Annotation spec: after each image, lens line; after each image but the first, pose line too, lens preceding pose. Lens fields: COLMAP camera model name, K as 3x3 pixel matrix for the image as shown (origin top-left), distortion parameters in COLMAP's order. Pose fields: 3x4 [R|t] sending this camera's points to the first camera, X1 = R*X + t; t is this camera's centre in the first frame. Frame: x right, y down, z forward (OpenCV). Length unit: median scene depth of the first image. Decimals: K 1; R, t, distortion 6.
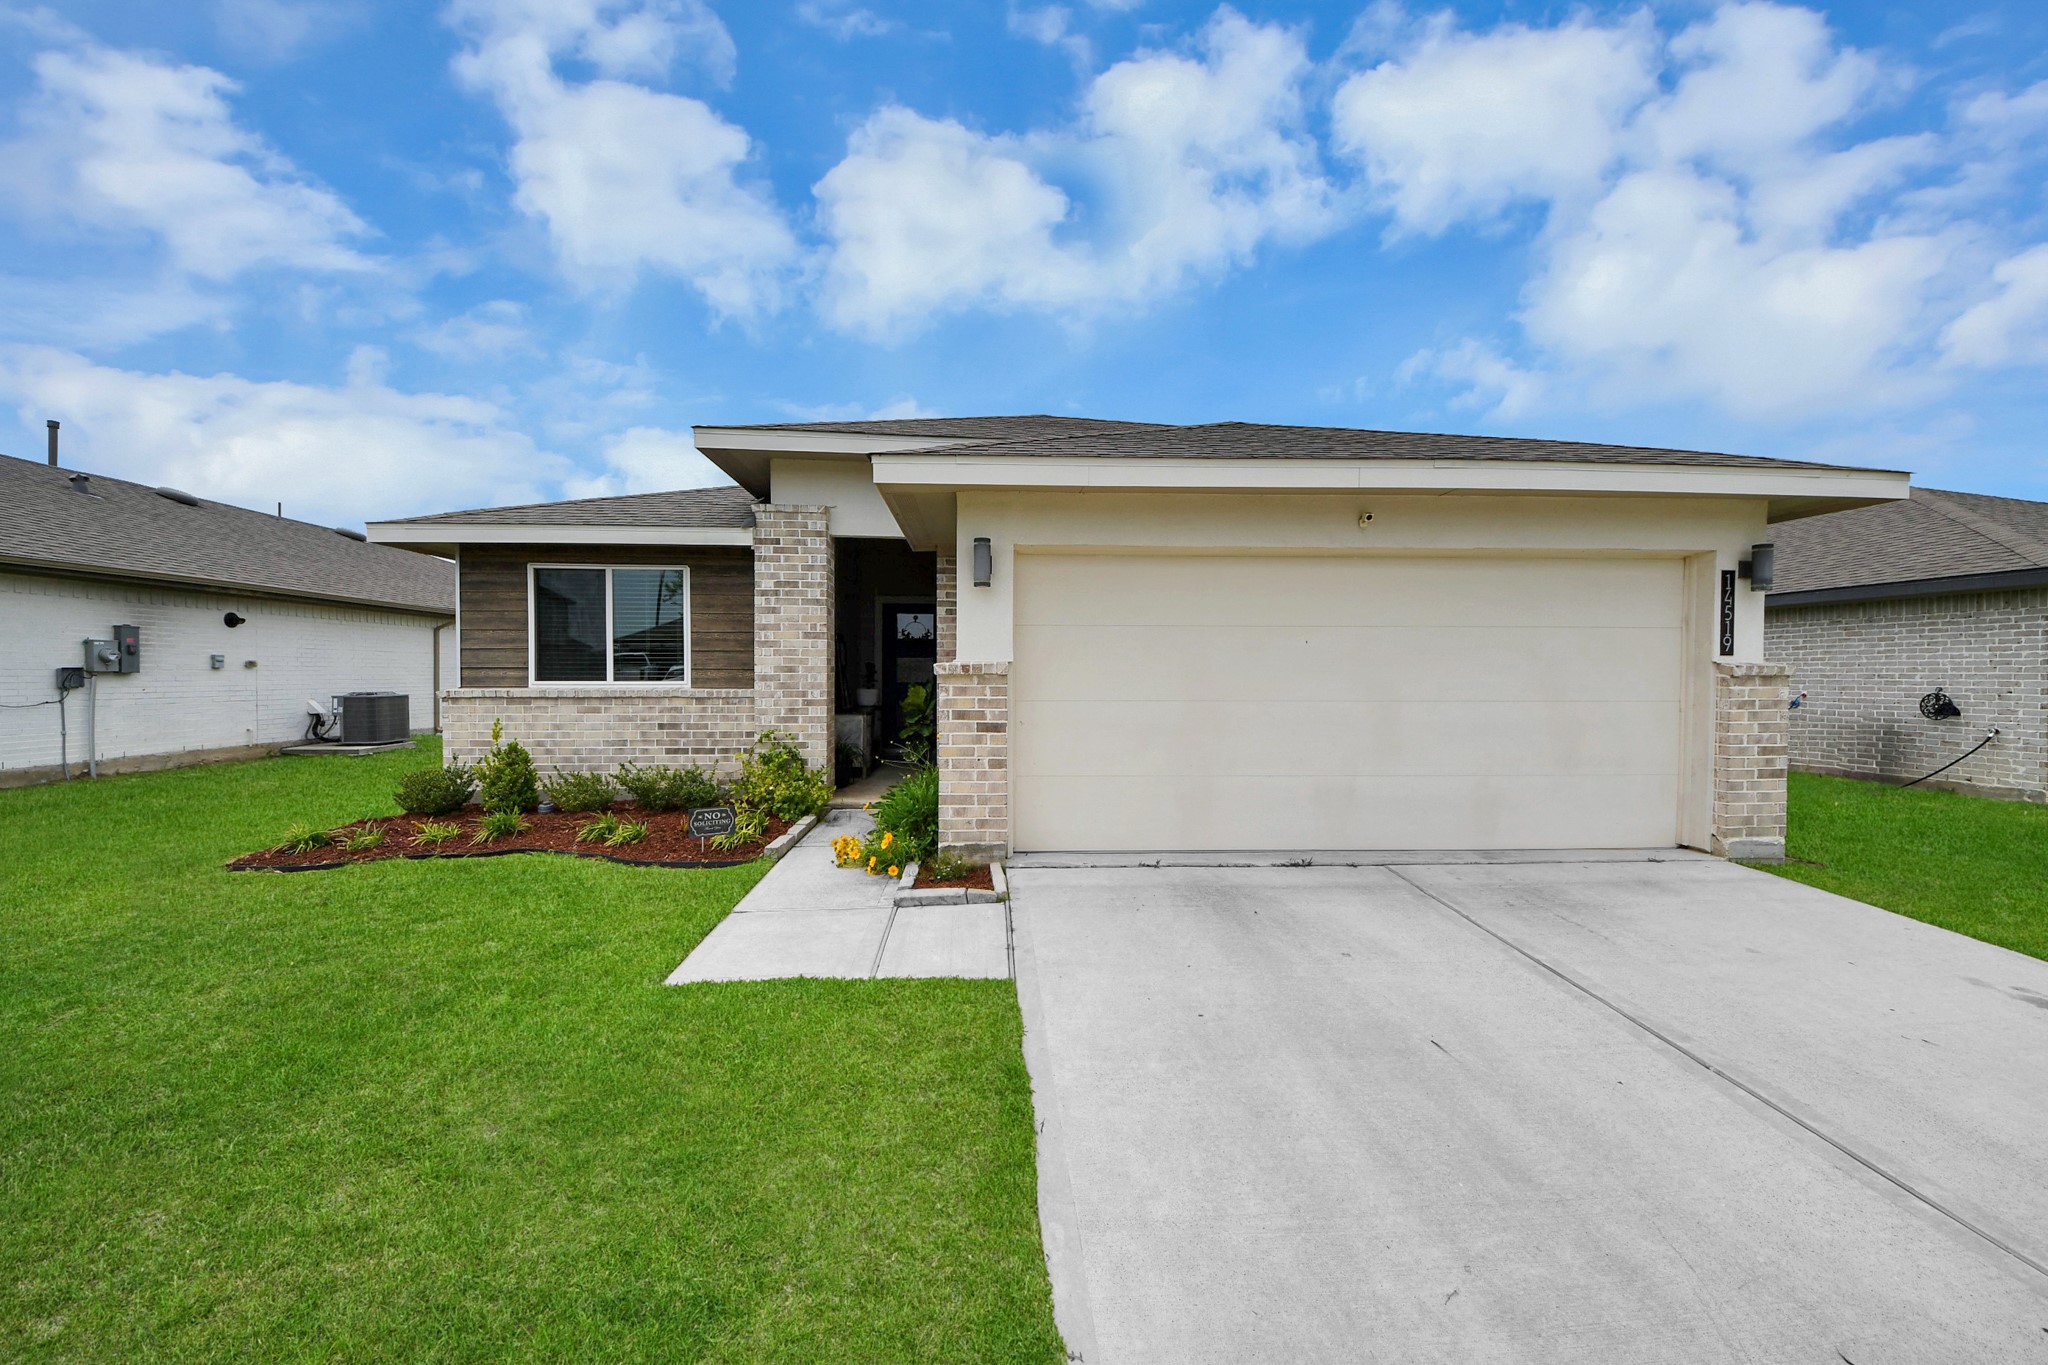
lens RADIAL K [[722.1, 0, 1015.0], [0, 722.1, 684.0], [0, 0, 1]] dist [-0.002590, -0.005584]
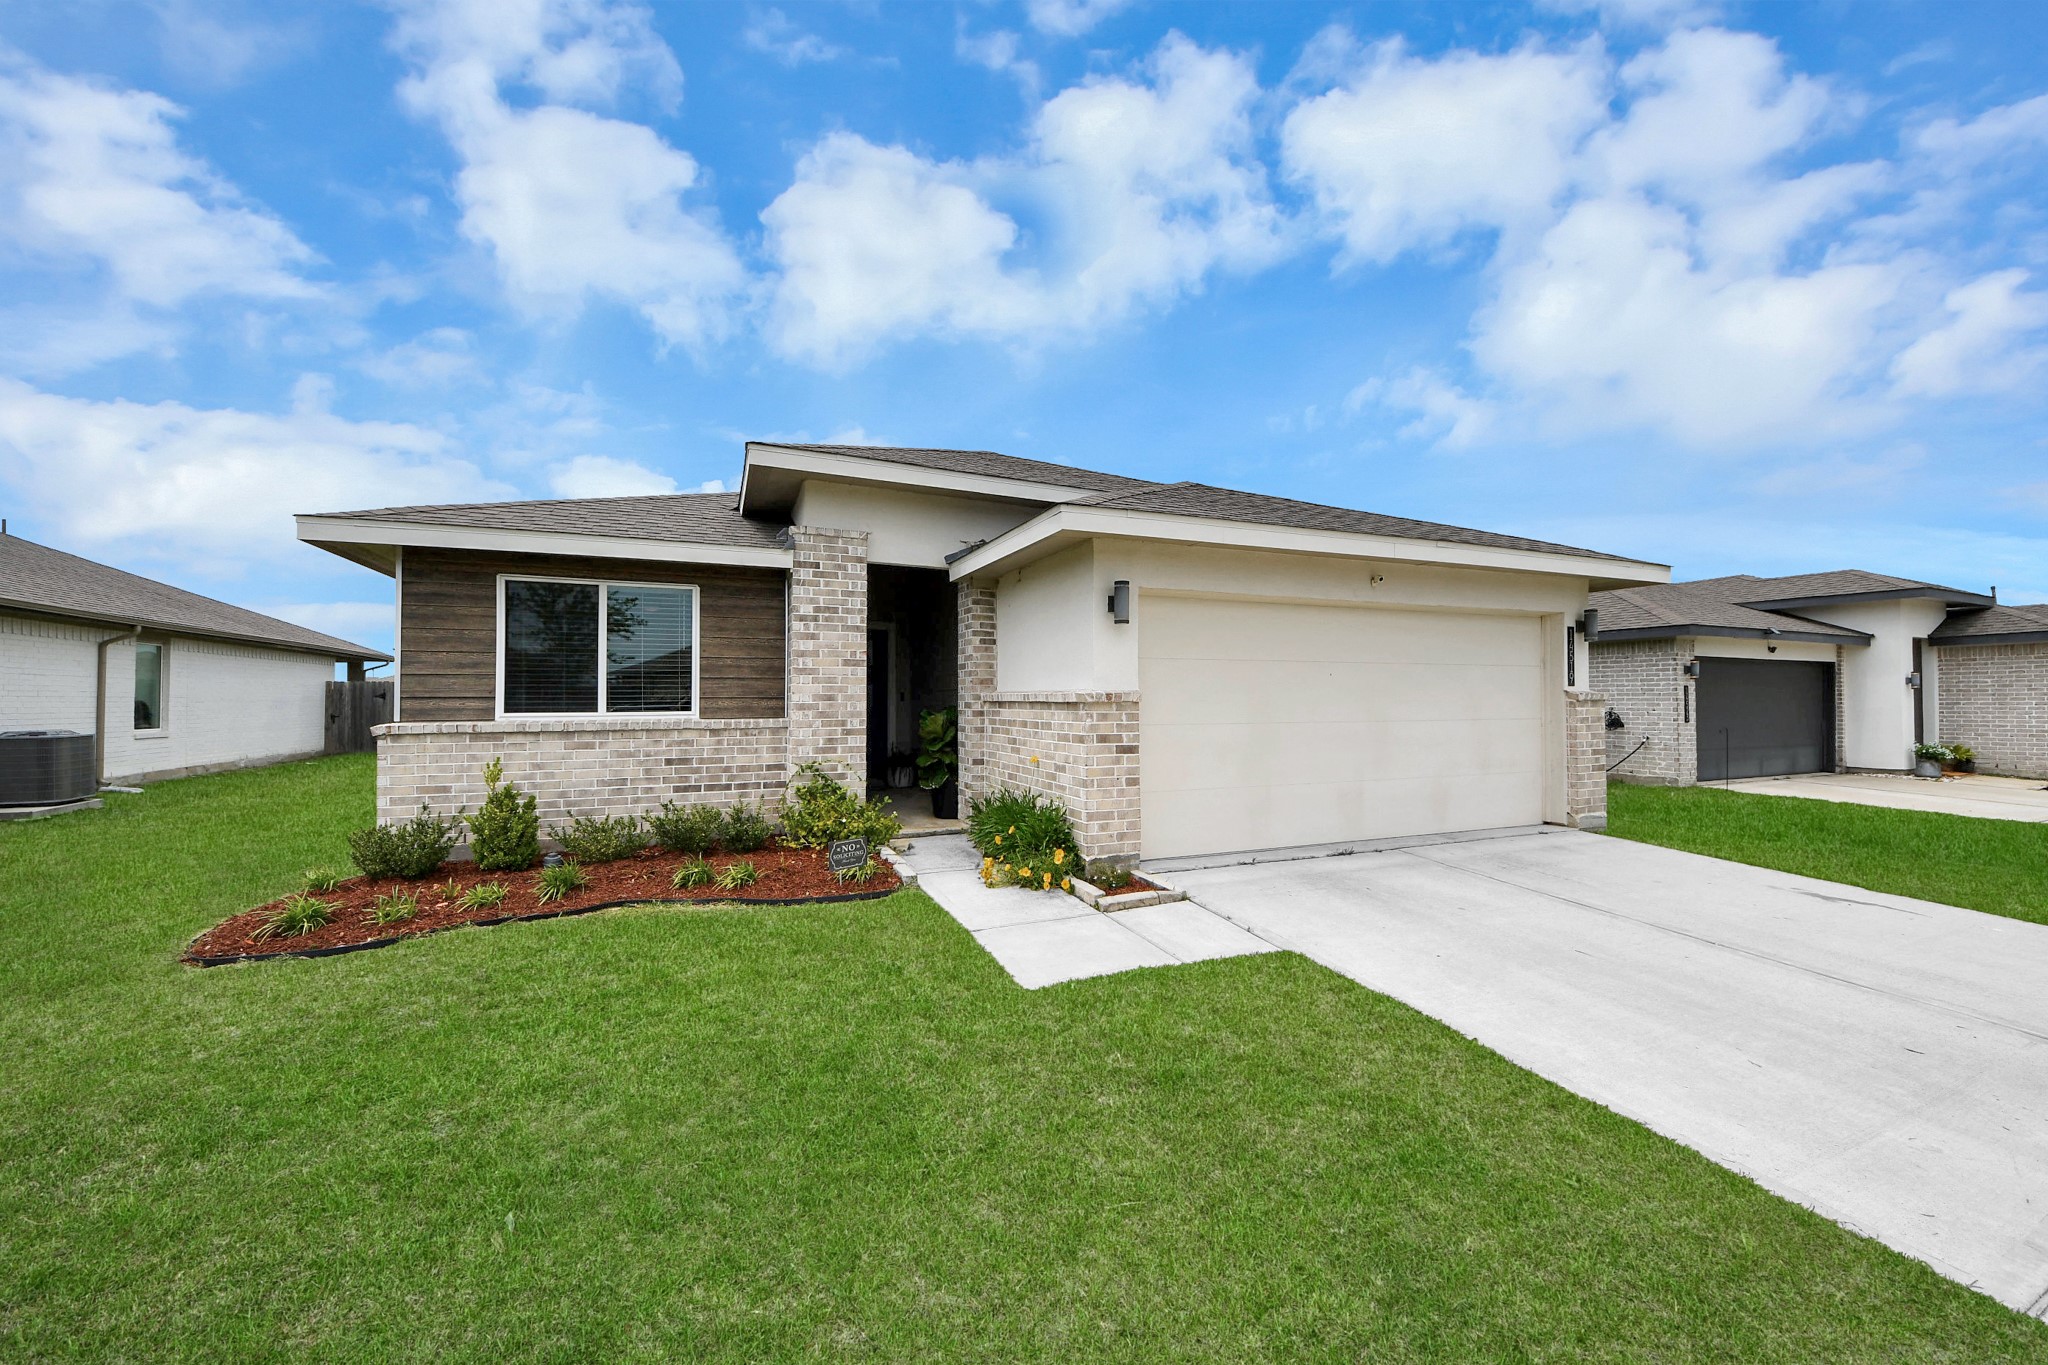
lens RADIAL K [[722.1, 0, 1081.5], [0, 722.1, 698.2], [0, 0, 1]] dist [-0.002590, -0.005584]
pose [[0.943246, -0.003514, 0.332075, -0.313218], [0.009467, 0.999822, -0.016312, -0.001160], [-0.331959, 0.018530, 0.943112, -0.021869]]
